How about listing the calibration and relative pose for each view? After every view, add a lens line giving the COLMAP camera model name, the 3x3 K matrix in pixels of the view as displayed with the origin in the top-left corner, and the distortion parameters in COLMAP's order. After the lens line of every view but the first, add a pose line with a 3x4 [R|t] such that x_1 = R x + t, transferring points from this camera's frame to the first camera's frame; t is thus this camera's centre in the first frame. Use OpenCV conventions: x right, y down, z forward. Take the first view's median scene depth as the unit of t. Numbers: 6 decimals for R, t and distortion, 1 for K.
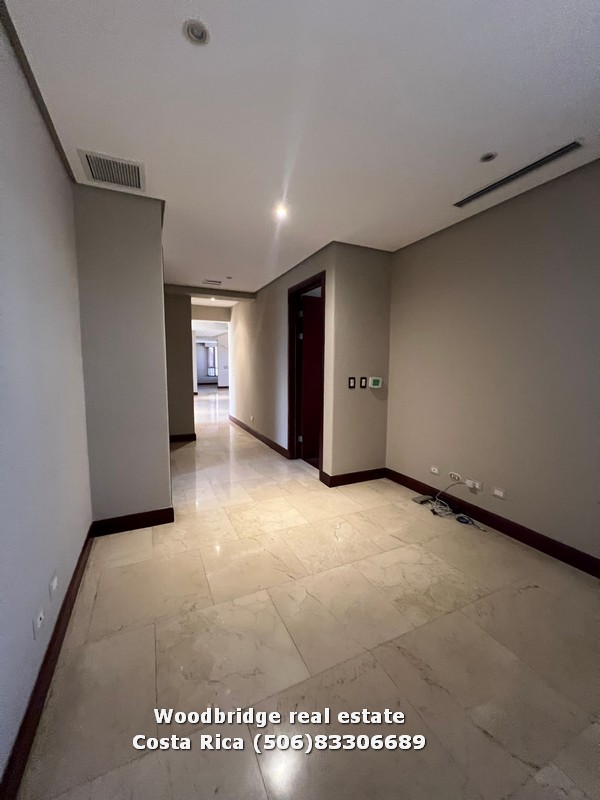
lens RADIAL K [[321.5, 0, 300.2], [0, 321.5, 399.6], [0, 0, 1]] dist [-0.000726, 0.000155]
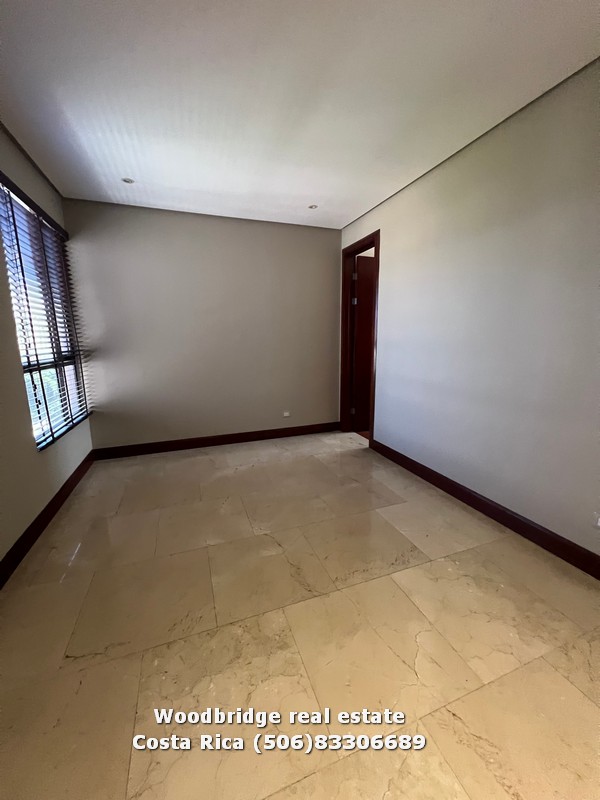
lens RADIAL K [[321.5, 0, 301.0], [0, 321.5, 400.1], [0, 0, 1]] dist [-0.000726, 0.000155]
pose [[-0.996391, -0.009287, 0.084371, 0.216011], [0.015472, 0.957472, 0.288112, -0.129598], [-0.083458, 0.288378, -0.953873, 1.587194]]
